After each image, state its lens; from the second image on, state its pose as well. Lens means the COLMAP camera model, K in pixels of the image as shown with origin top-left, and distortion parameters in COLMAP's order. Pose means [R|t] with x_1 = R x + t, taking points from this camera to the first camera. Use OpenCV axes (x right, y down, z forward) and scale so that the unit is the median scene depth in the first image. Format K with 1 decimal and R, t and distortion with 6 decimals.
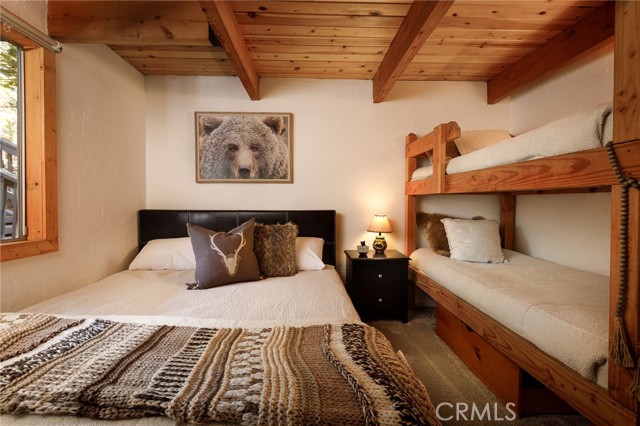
lens RADIAL K [[287.5, 0, 317.7], [0, 287.5, 209.1], [0, 0, 1]] dist [0.002763, -0.000292]
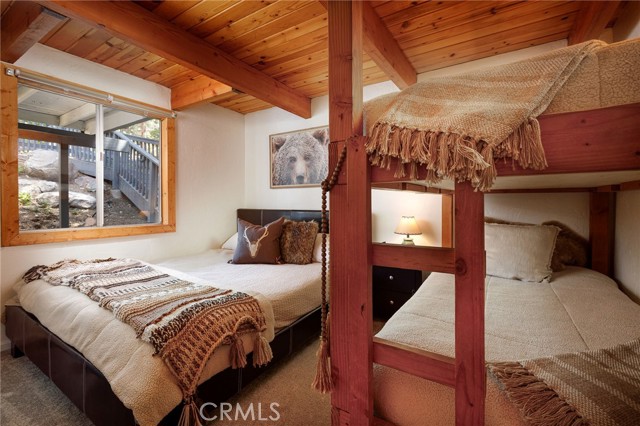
lens RADIAL K [[287.5, 0, 314.5], [0, 287.5, 209.1], [0, 0, 1]] dist [0.002763, -0.000292]
pose [[0.822277, 0.008515, -0.569023, 0.503070], [-0.011217, 0.999936, -0.001245, 0.000931], [0.568976, 0.007406, 0.822321, 0.032361]]
